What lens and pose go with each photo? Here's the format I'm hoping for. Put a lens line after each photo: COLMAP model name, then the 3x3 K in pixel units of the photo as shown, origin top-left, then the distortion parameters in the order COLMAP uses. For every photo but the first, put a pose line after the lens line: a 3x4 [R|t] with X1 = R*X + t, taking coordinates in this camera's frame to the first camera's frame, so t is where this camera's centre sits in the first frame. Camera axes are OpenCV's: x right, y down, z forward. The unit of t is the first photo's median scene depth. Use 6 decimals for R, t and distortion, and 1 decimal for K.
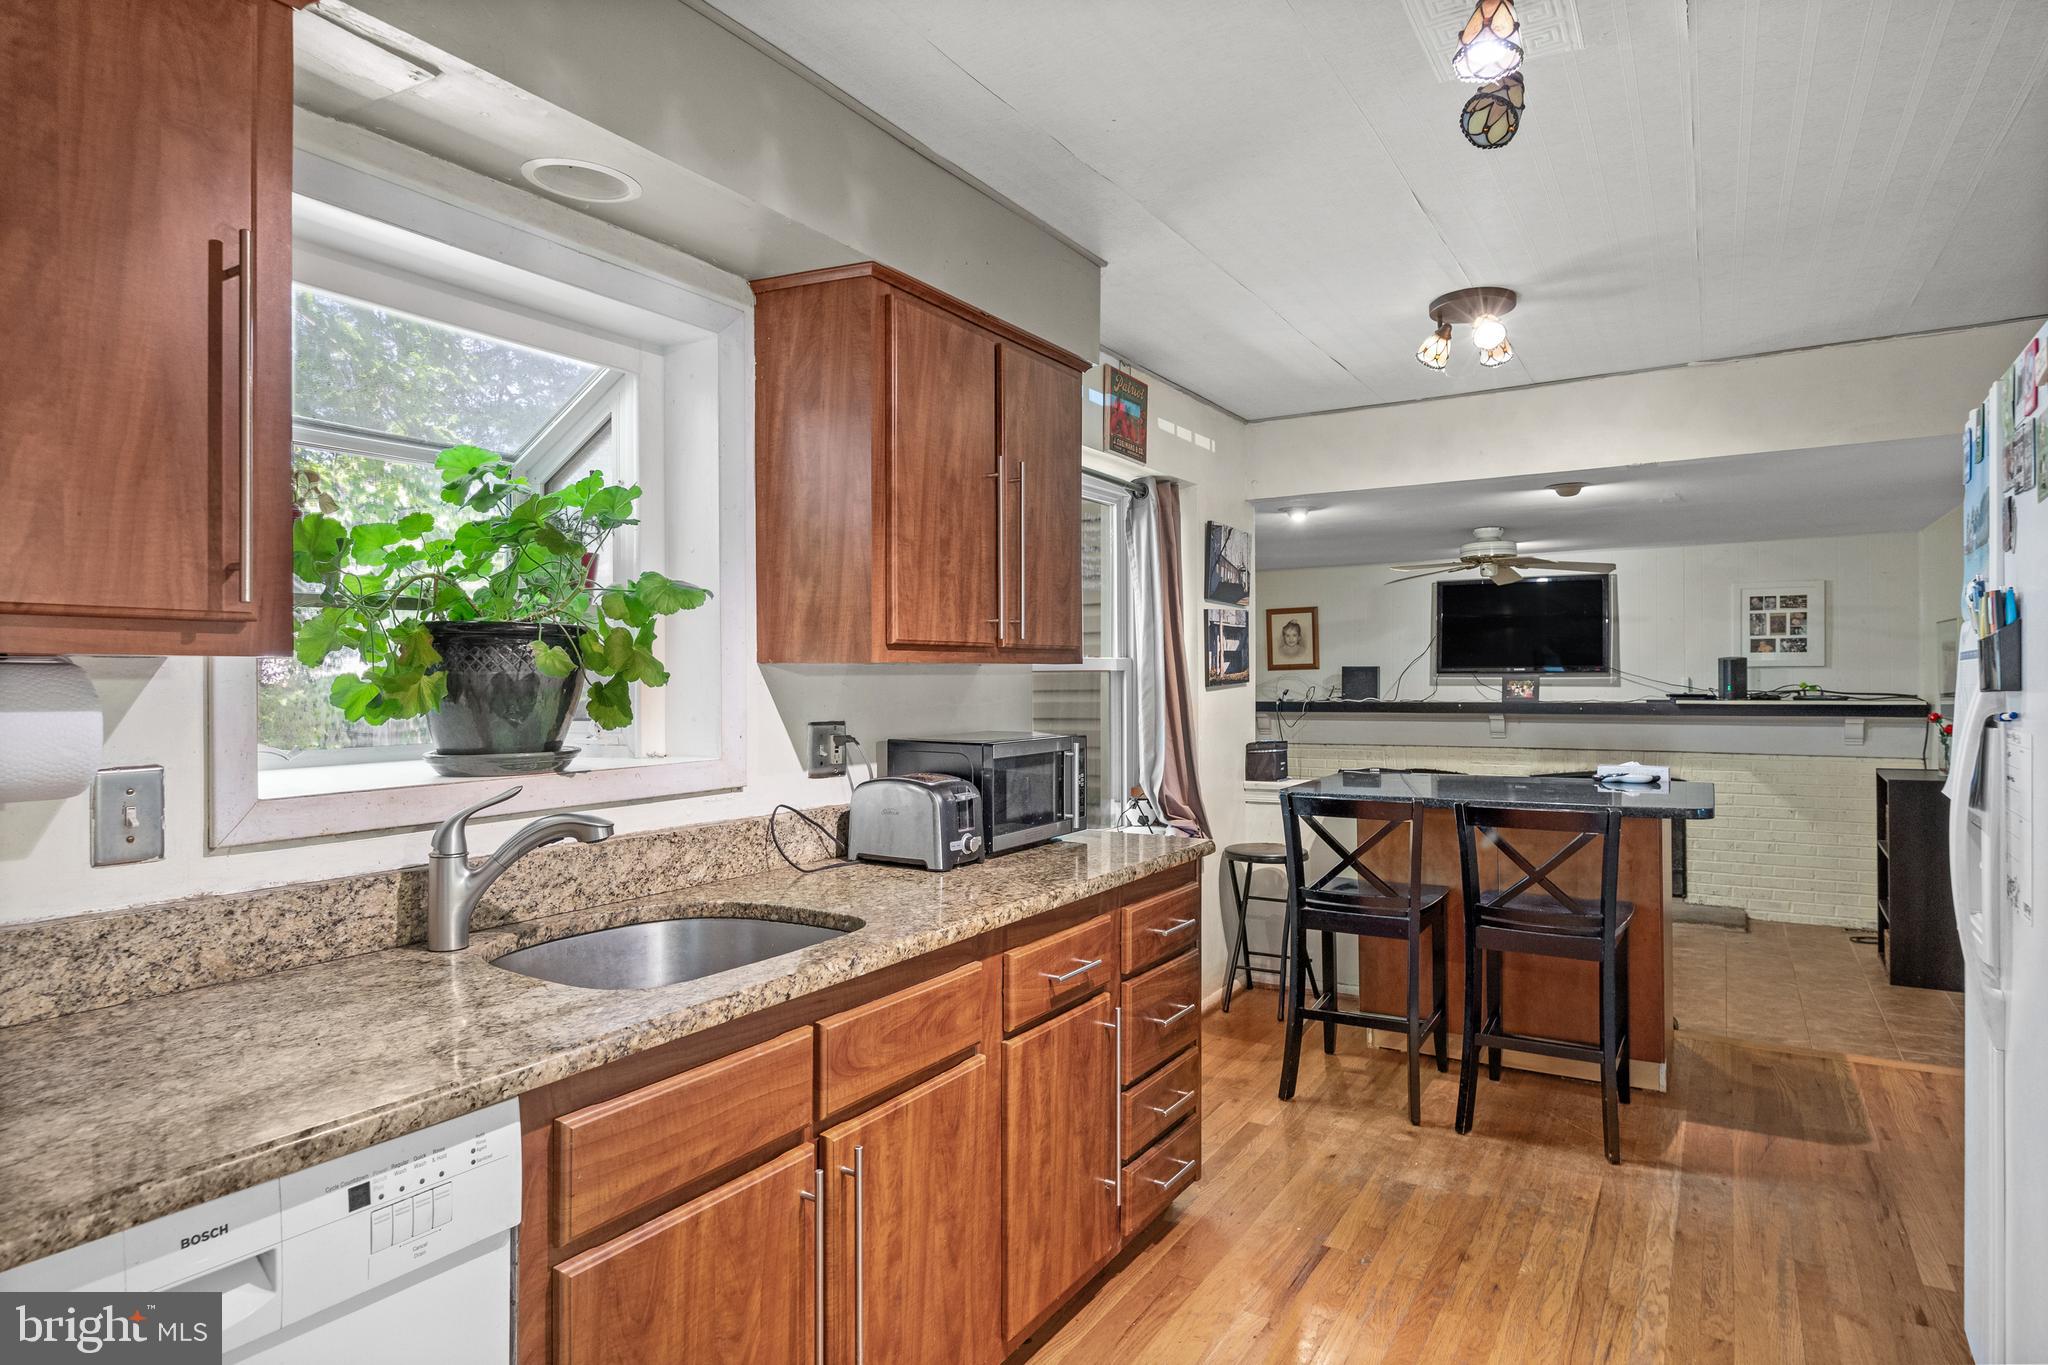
lens RADIAL K [[1155.6, 0, 1024.0], [0, 1155.6, 682.5], [0, 0, 1]] dist [-0.002768, 0.000374]
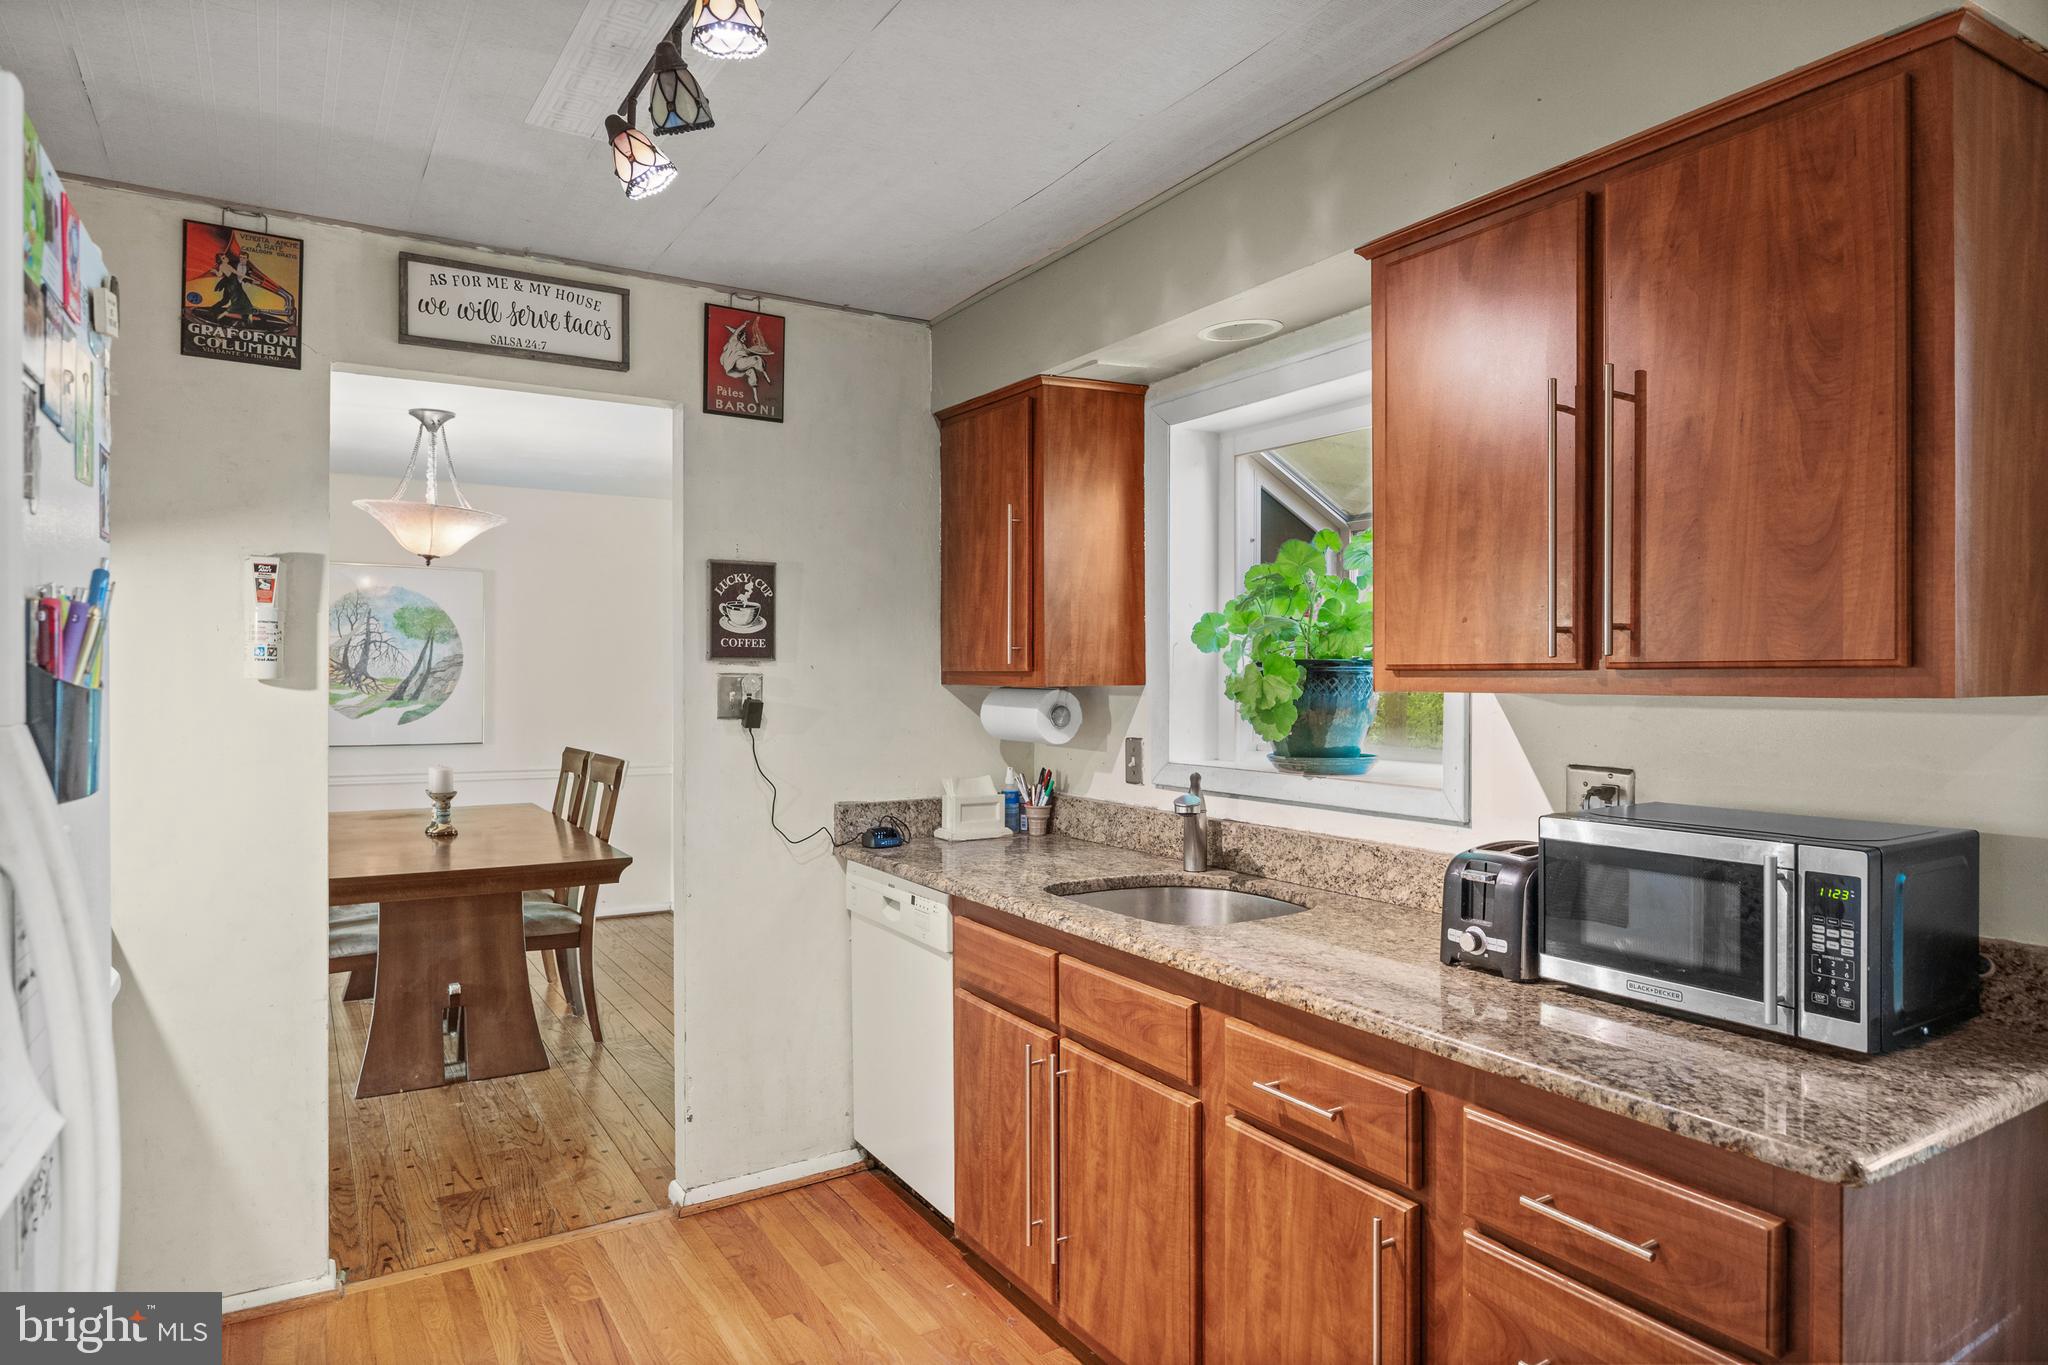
lens RADIAL K [[1211.9, 0, 1024.6], [0, 1211.9, 675.6], [0, 0, 1]] dist [-0.003148, -0.002472]
pose [[-0.457017, 0.005700, -0.889440, 0.740582], [-0.002592, 0.999967, 0.007741, -0.033112], [0.889454, 0.005843, -0.456987, 1.063034]]
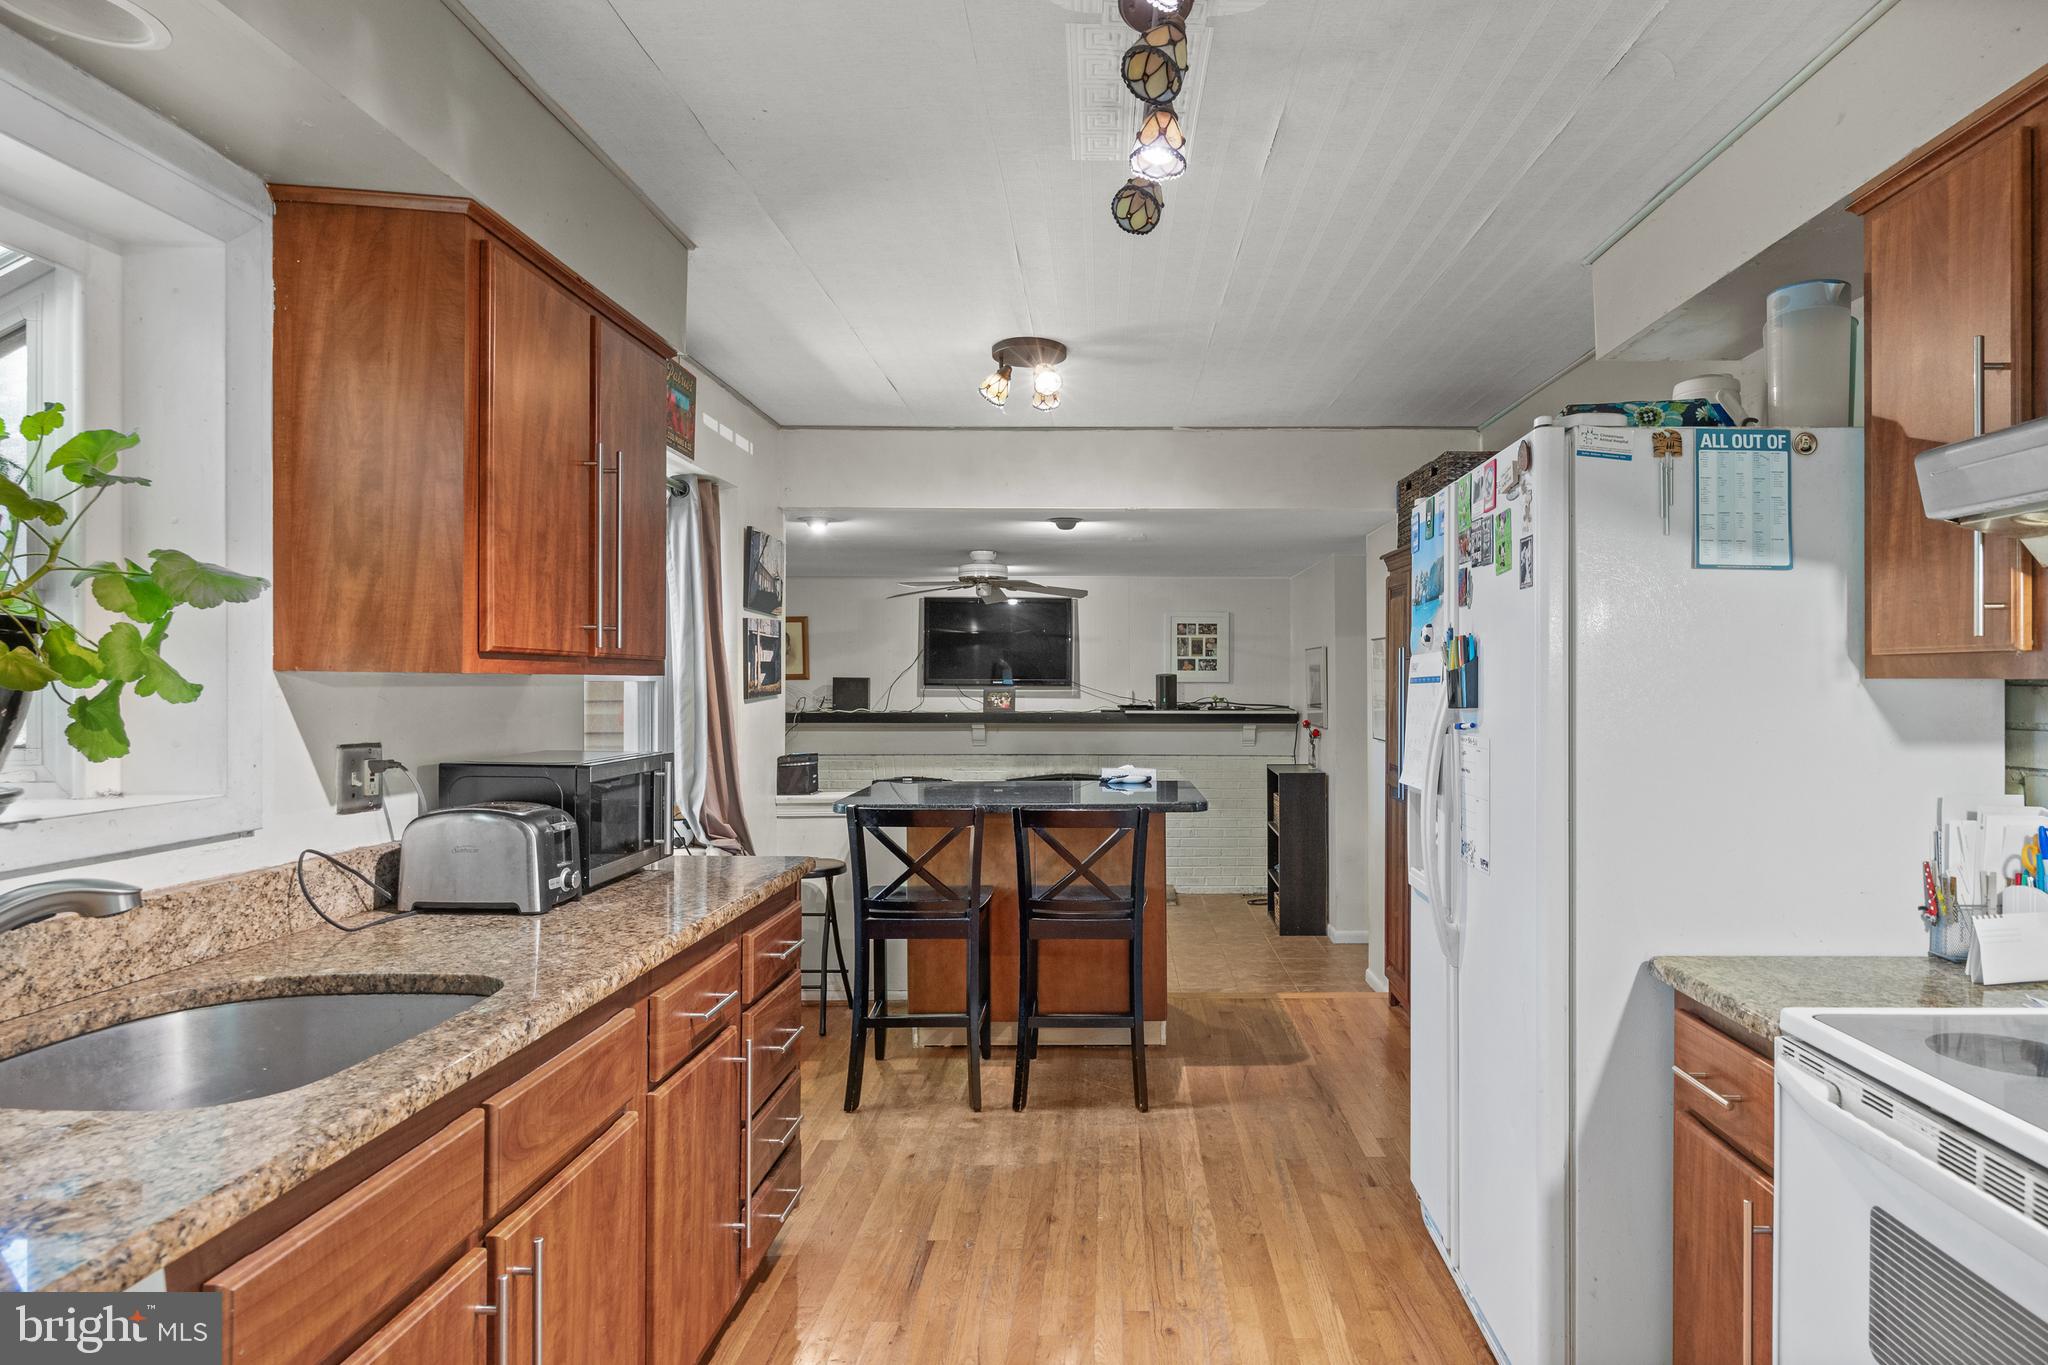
lens RADIAL K [[1164.0, 0, 1136.7], [0, 1164.0, 687.8], [0, 0, 1]] dist [-0.002094, 0.000772]
pose [[0.843729, 0.007886, 0.536712, -0.154444], [-0.006219, 0.999969, -0.004917, -0.004856], [-0.536734, 0.000811, 0.843751, 0.018627]]
